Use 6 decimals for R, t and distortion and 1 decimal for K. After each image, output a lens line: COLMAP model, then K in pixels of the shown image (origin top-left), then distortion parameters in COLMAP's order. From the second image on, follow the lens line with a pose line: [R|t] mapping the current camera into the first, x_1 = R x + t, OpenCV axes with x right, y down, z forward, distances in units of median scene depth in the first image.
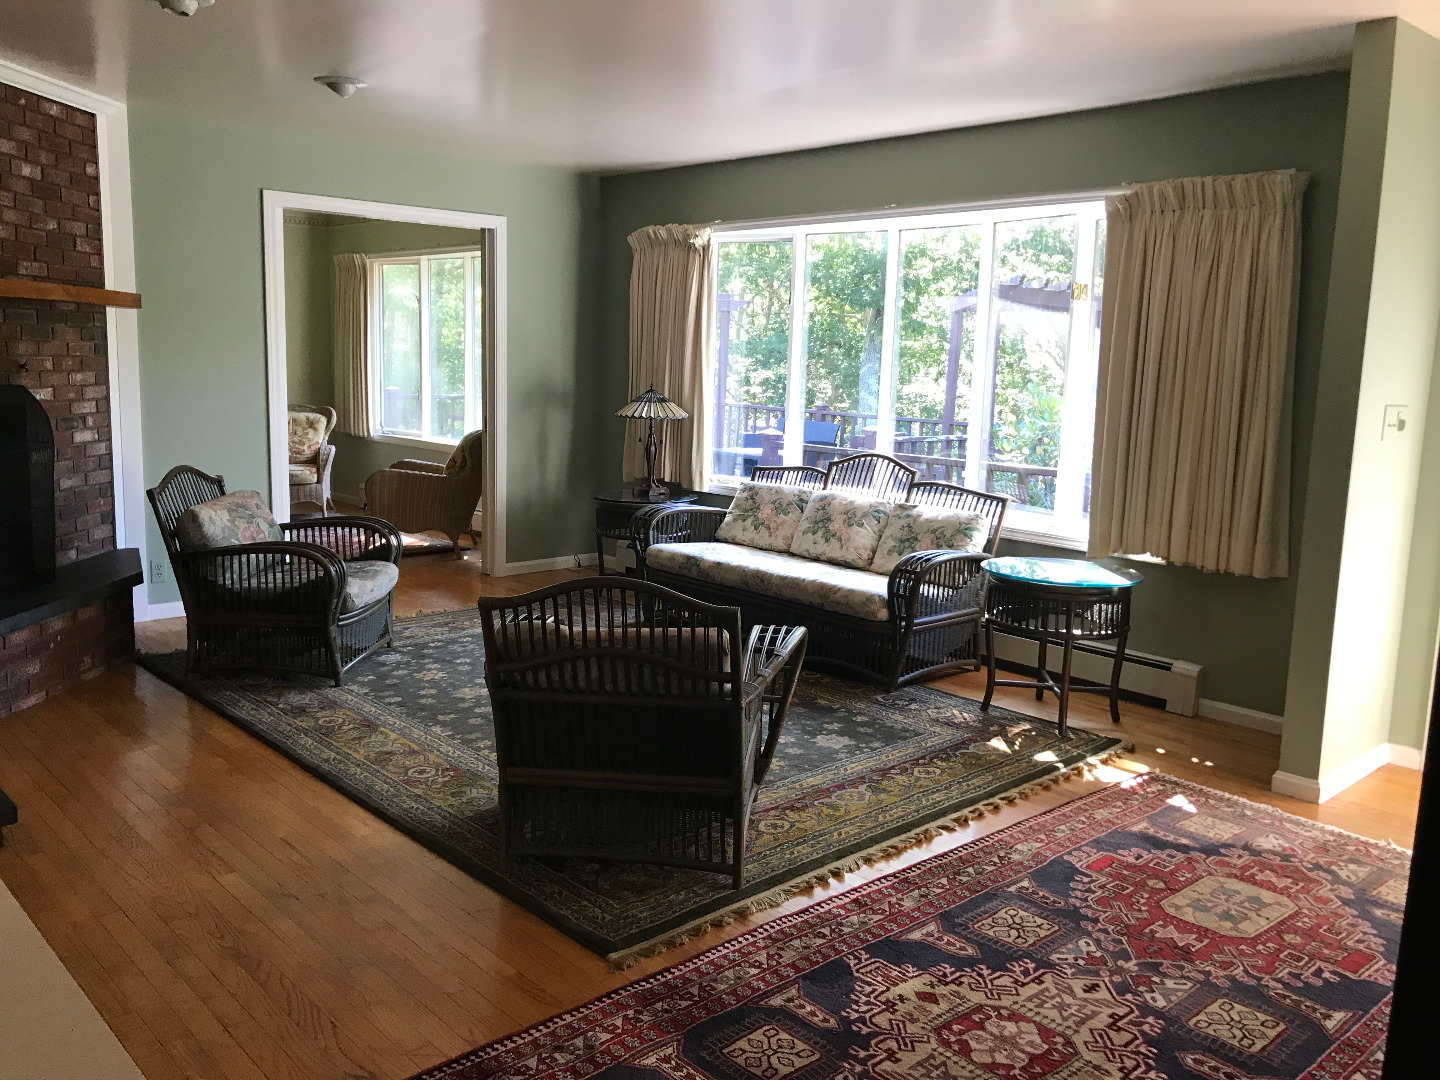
lens RADIAL K [[1186.4, 0, 720.0], [0, 1186.4, 540.0], [0, 0, 1]] dist [0.055630, -0.002875]
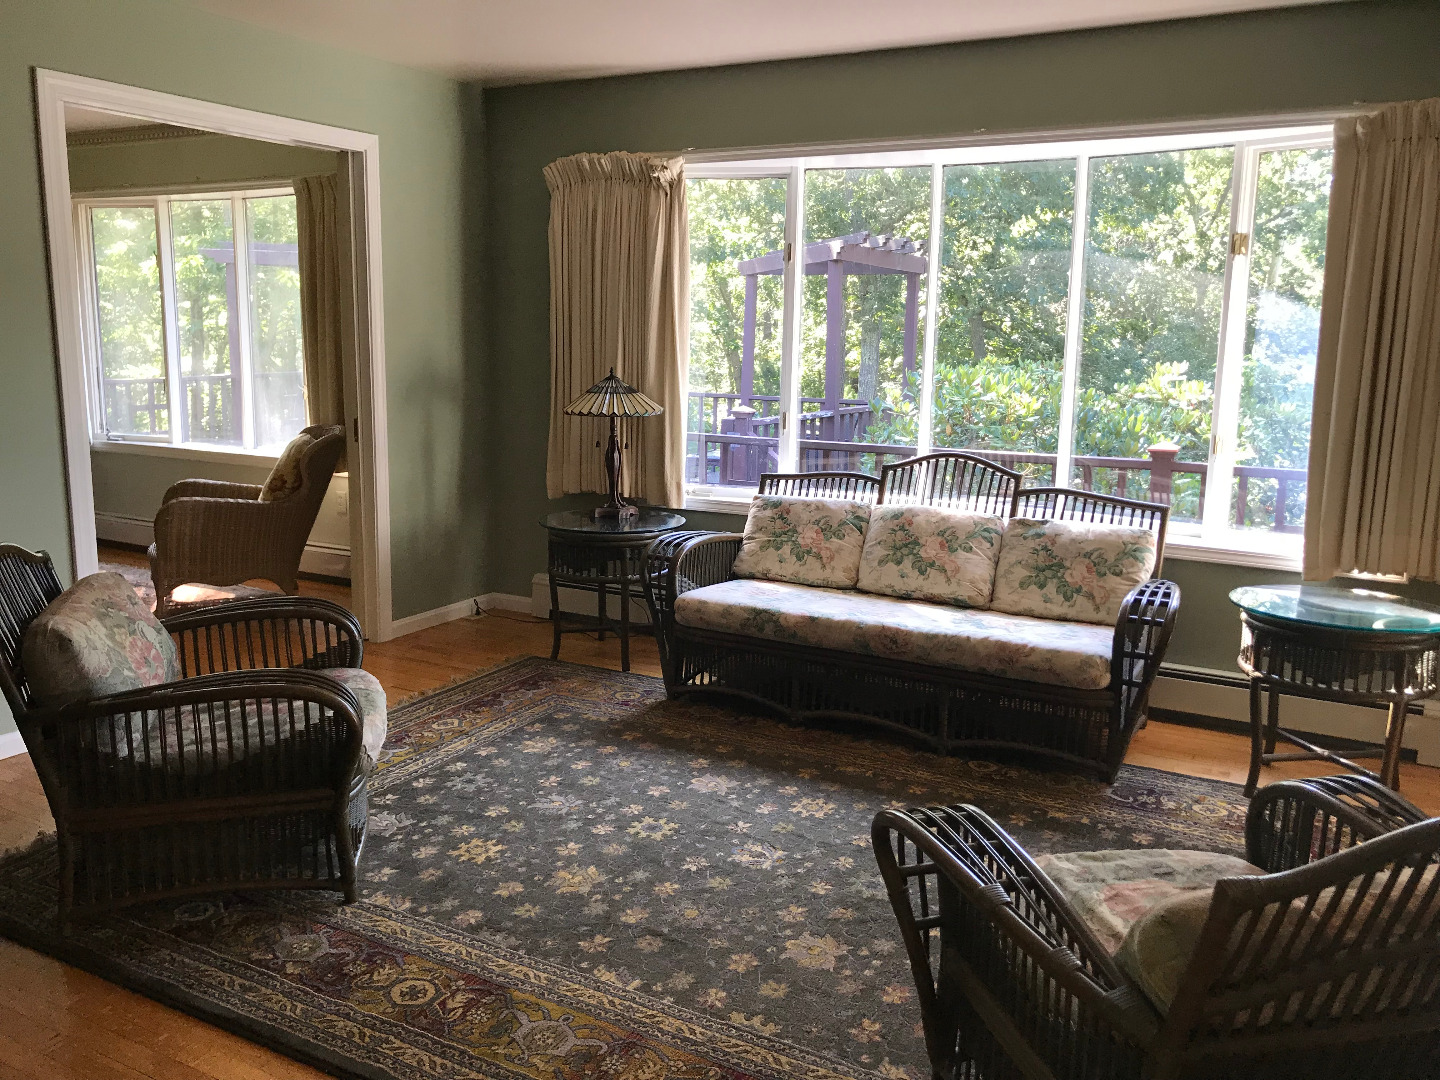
lens RADIAL K [[1181.9, 0, 720.0], [0, 1181.9, 540.0], [0, 0, 1]] dist [0.011940, 0.010723]
pose [[0.948799, -0.069977, 0.308031, -0.266298], [0.060747, 0.997373, 0.039465, -0.058401], [-0.309983, -0.018733, 0.950558, 0.326751]]
